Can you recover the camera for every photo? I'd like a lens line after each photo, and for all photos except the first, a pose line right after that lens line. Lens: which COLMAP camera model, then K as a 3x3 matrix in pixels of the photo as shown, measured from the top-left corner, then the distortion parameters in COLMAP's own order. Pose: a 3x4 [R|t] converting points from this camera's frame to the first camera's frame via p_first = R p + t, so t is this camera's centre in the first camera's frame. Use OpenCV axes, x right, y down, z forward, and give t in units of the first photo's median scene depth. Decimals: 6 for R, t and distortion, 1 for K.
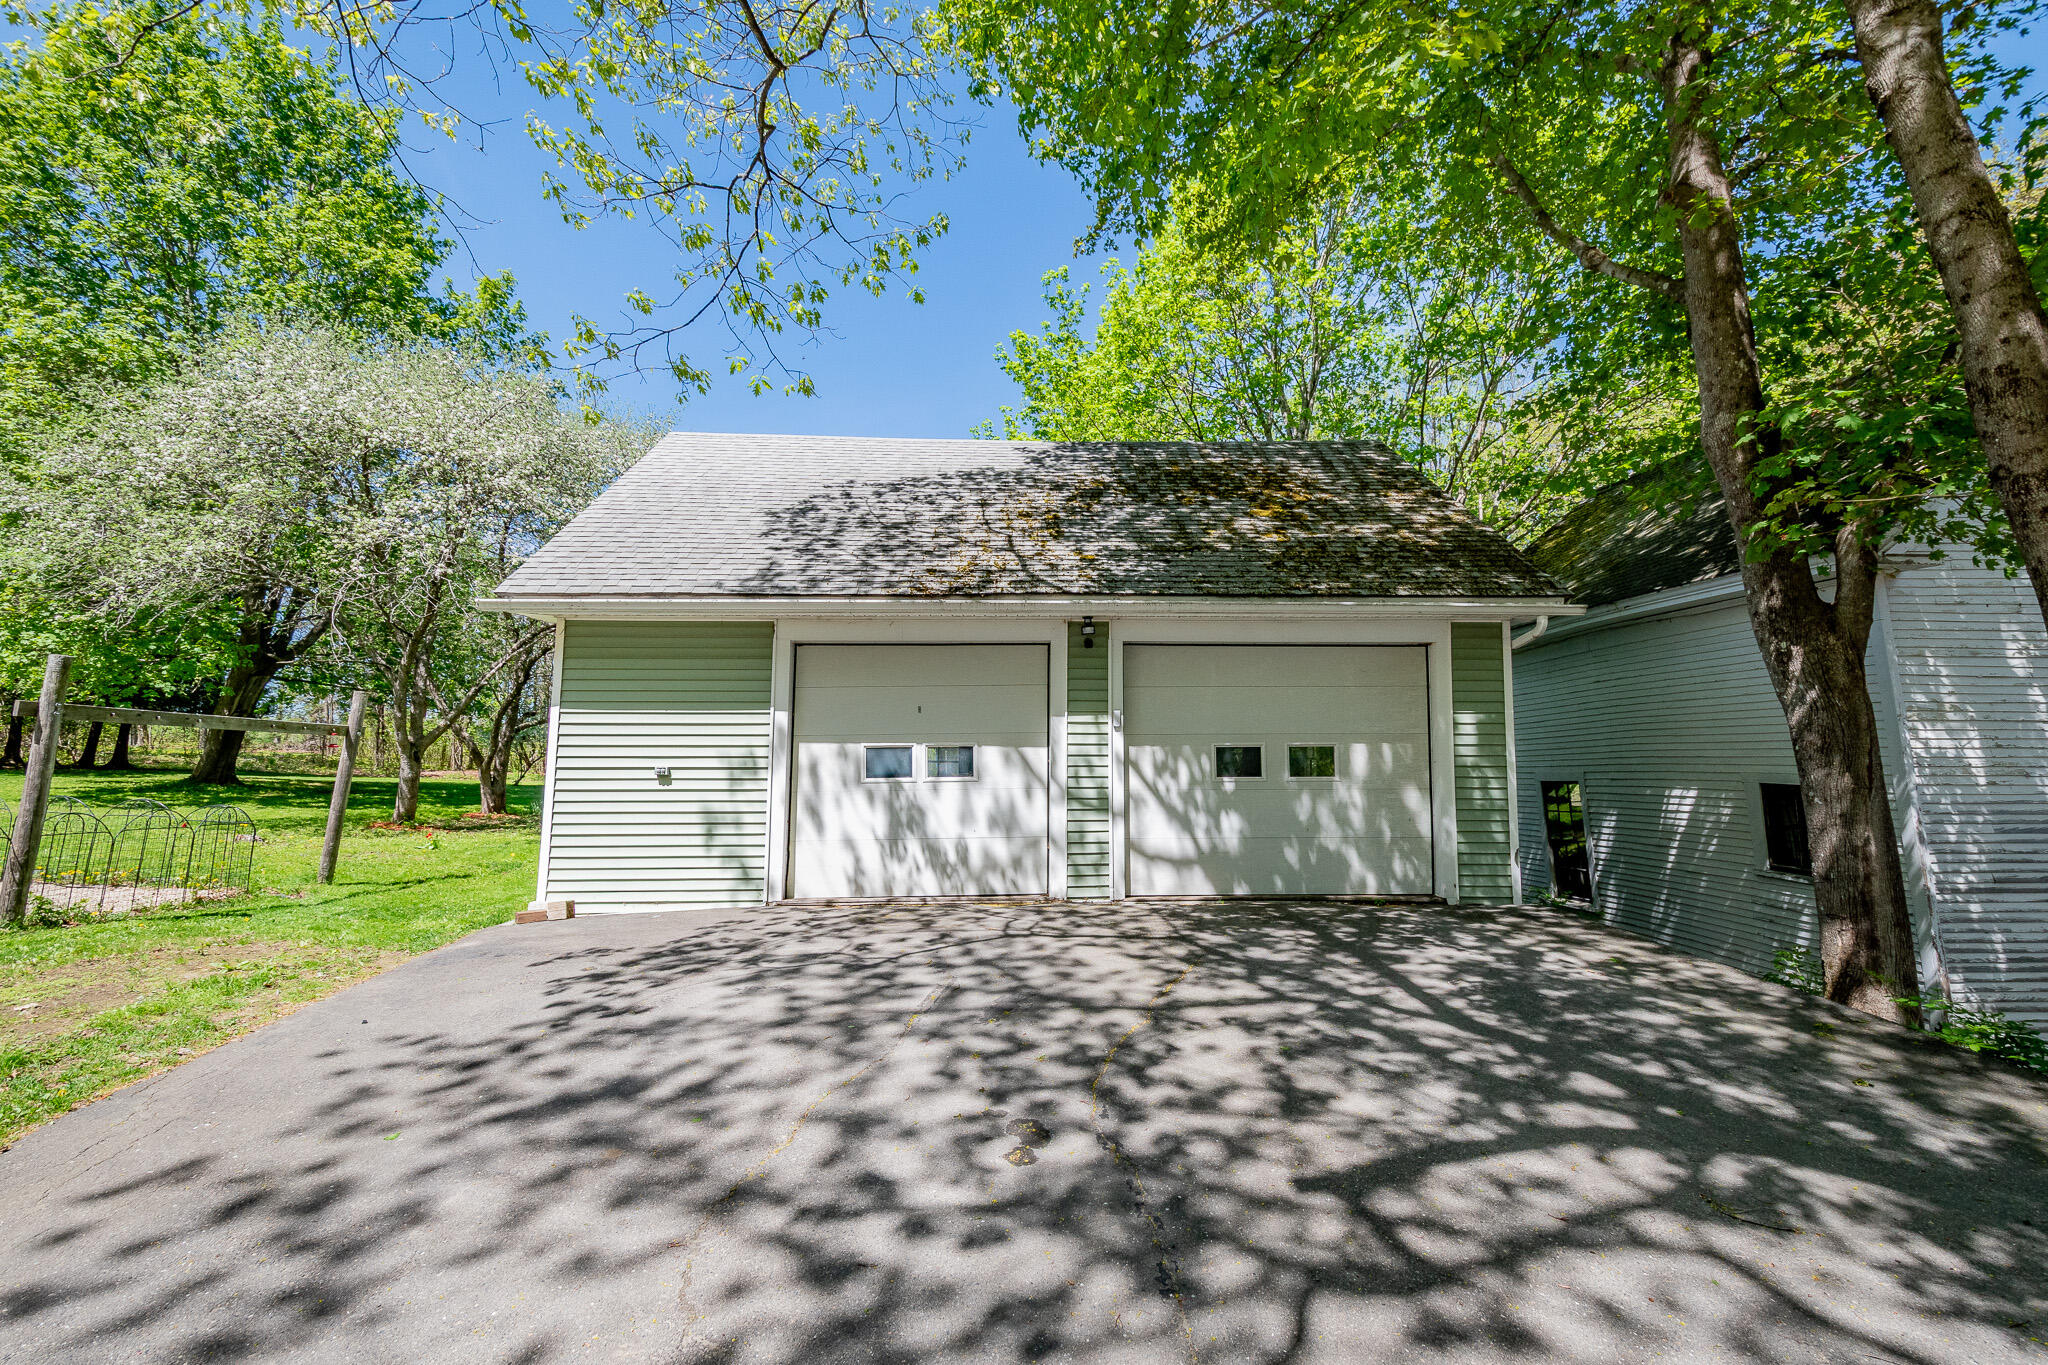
lens RADIAL K [[886.7, 0, 1028.9], [0, 886.7, 672.7], [0, 0, 1]] dist [0.004386, -0.001367]
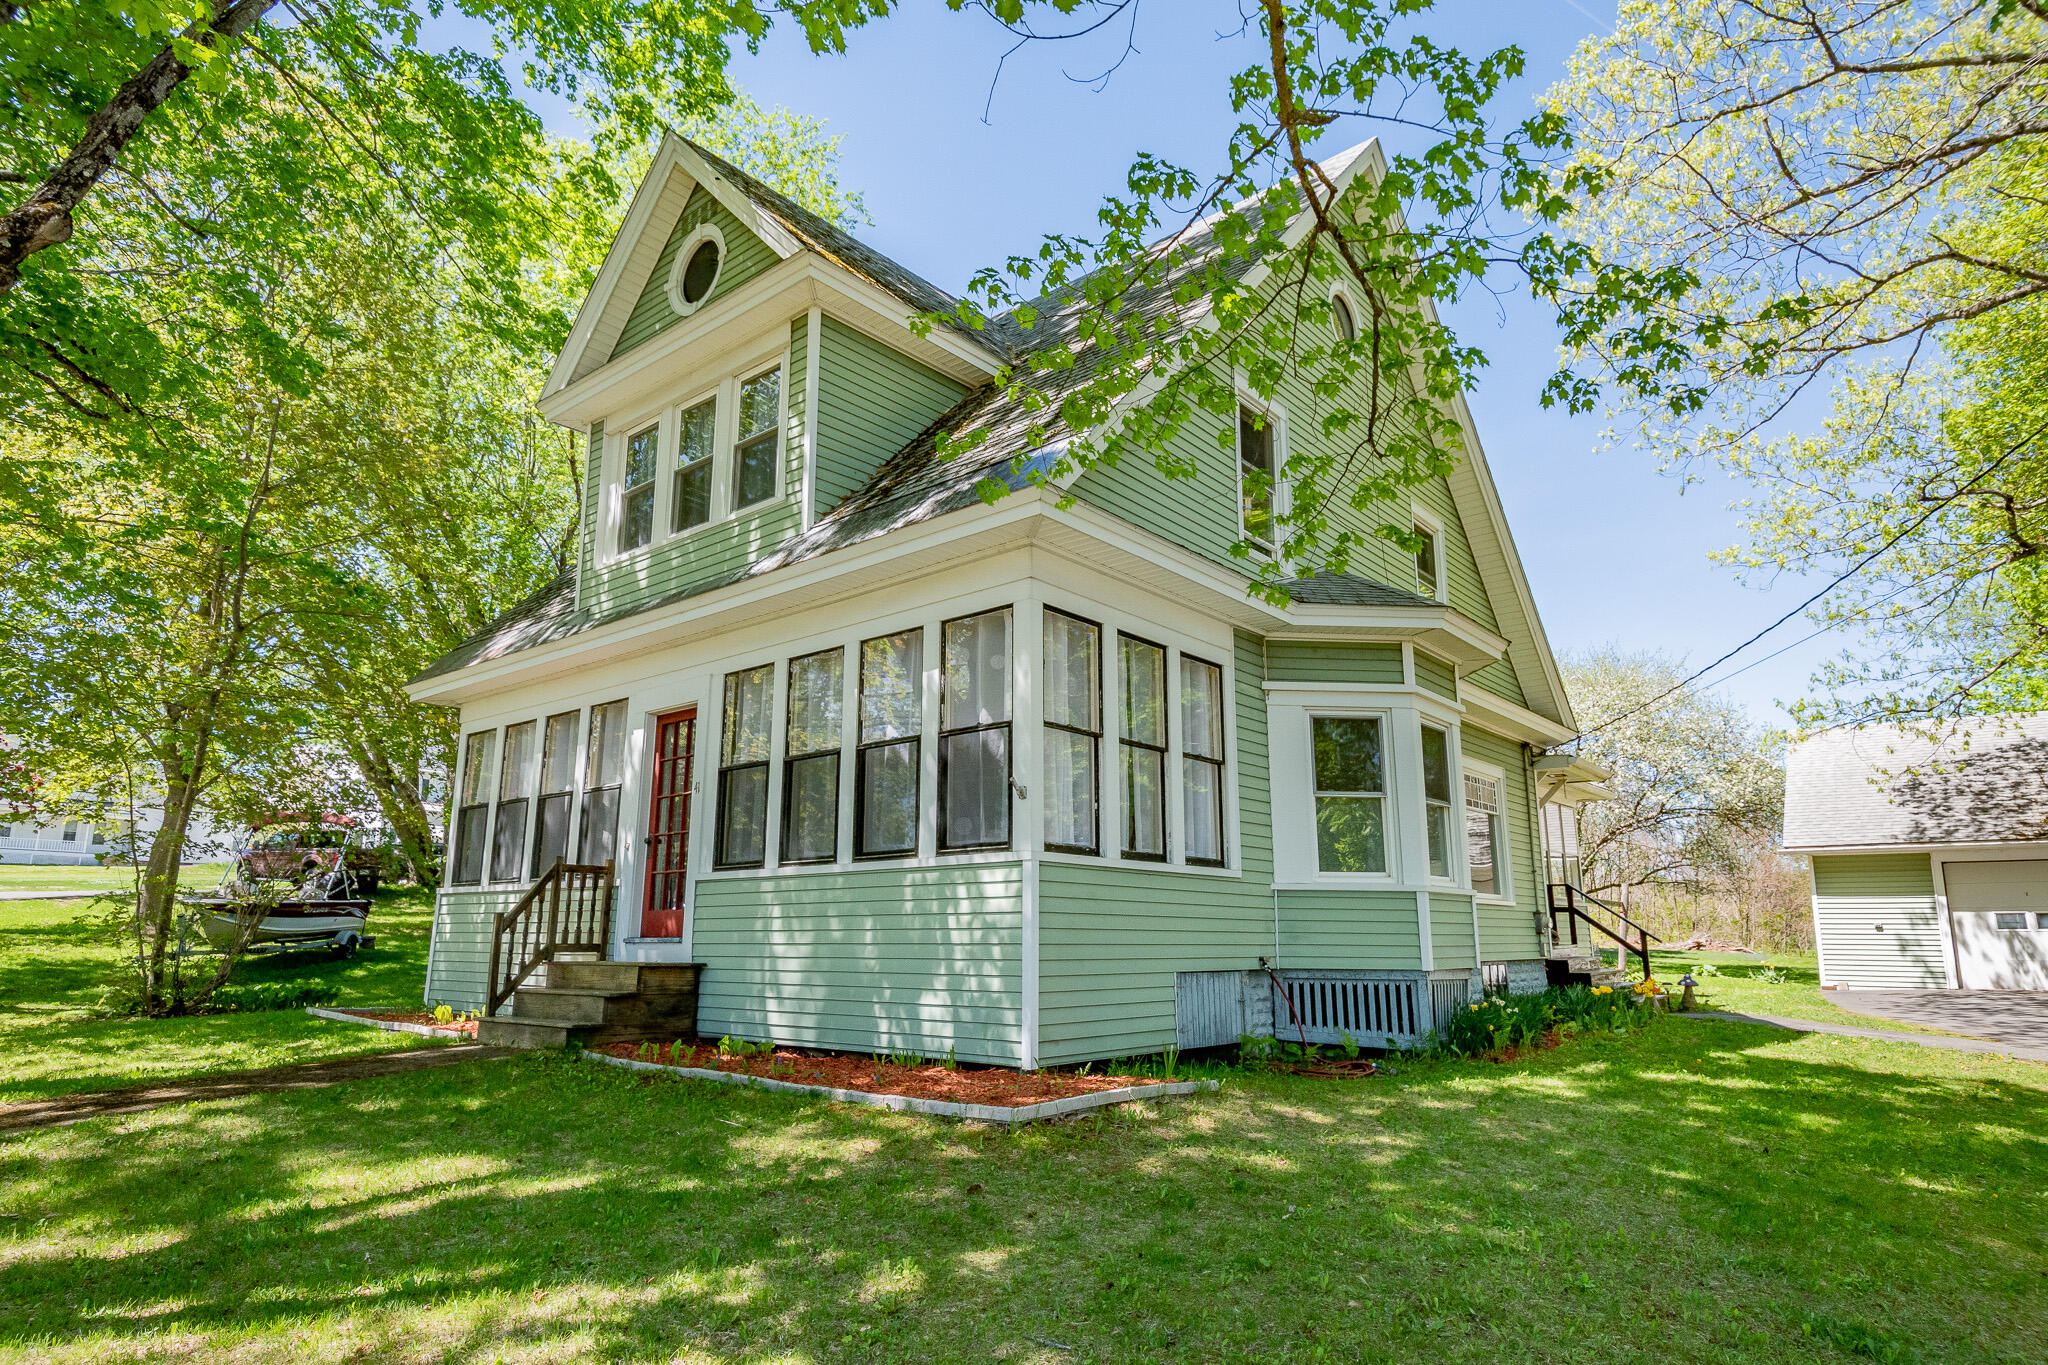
lens RADIAL K [[1139.3, 0, 1019.7], [0, 1139.3, 699.3], [0, 0, 1]] dist [-0.005196, 0.002777]
pose [[0.752072, -0.125729, -0.646977, -0.114225], [0.061532, 0.990743, -0.121007, -0.218517], [0.656202, 0.051196, 0.752847, -2.394674]]
